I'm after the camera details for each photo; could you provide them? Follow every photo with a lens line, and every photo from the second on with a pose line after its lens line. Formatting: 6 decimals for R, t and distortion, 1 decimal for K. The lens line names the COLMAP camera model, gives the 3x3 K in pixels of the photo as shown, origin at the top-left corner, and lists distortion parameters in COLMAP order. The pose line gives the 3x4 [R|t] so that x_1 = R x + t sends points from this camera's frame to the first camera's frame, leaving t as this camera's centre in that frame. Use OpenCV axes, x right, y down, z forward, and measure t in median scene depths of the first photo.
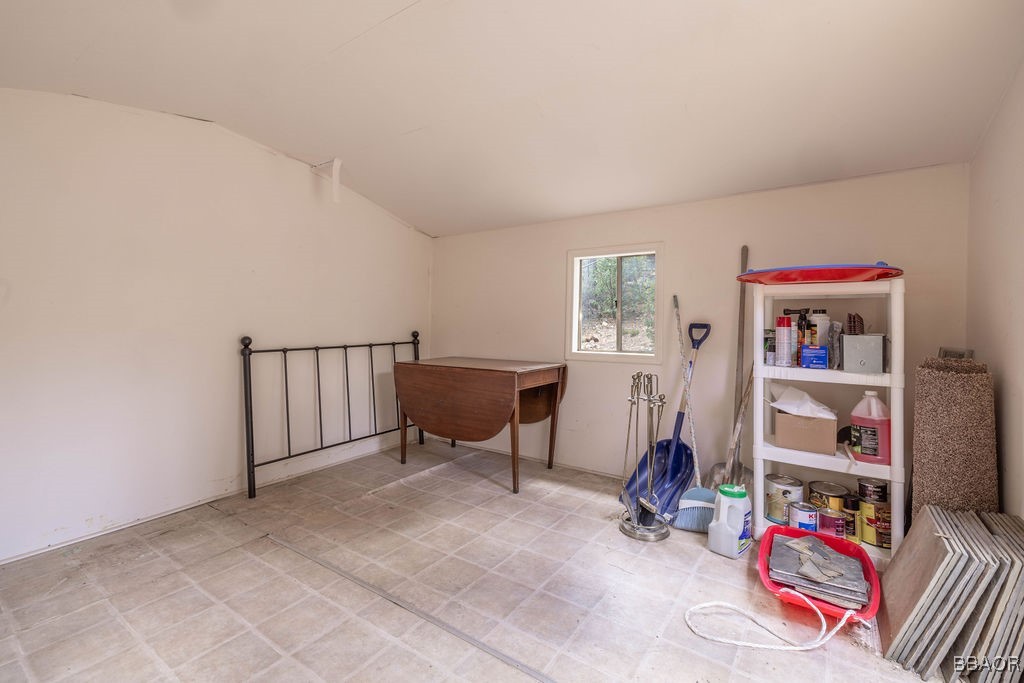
lens RADIAL K [[459.8, 0, 507.2], [0, 459.8, 308.4], [0, 0, 1]] dist [0.000678, 0.000384]
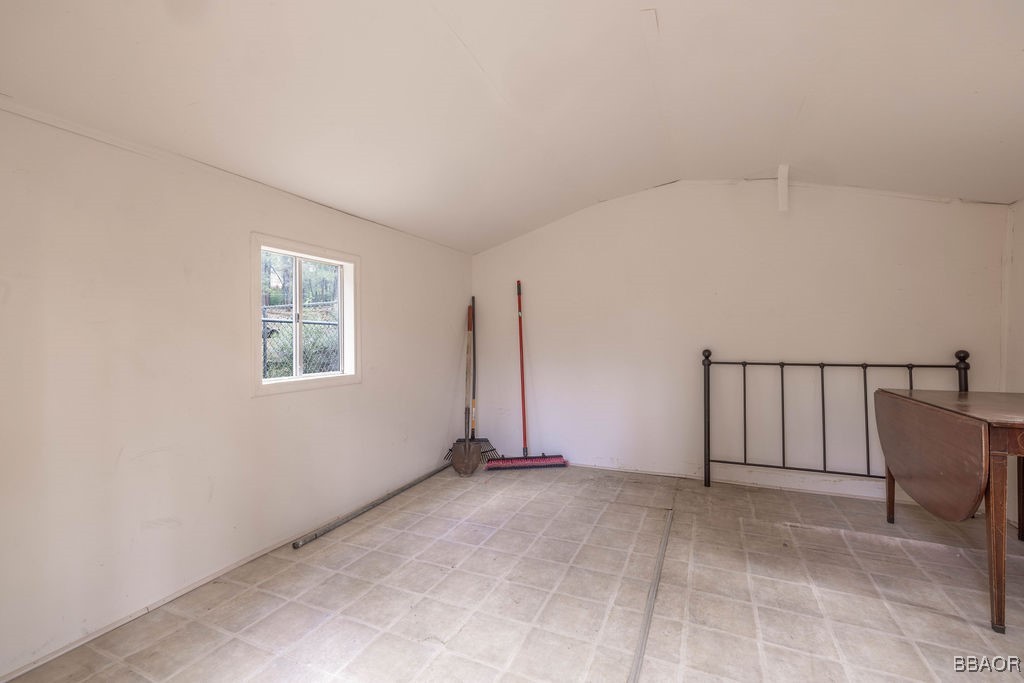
lens RADIAL K [[437.3, 0, 510.6], [0, 437.3, 335.1], [0, 0, 1]] dist [0.000479, 0.000129]
pose [[0.179323, -0.010312, -0.983736, 0.453824], [0.026680, 0.999628, -0.005615, 0.017340], [0.983428, -0.025239, 0.179532, 0.311011]]
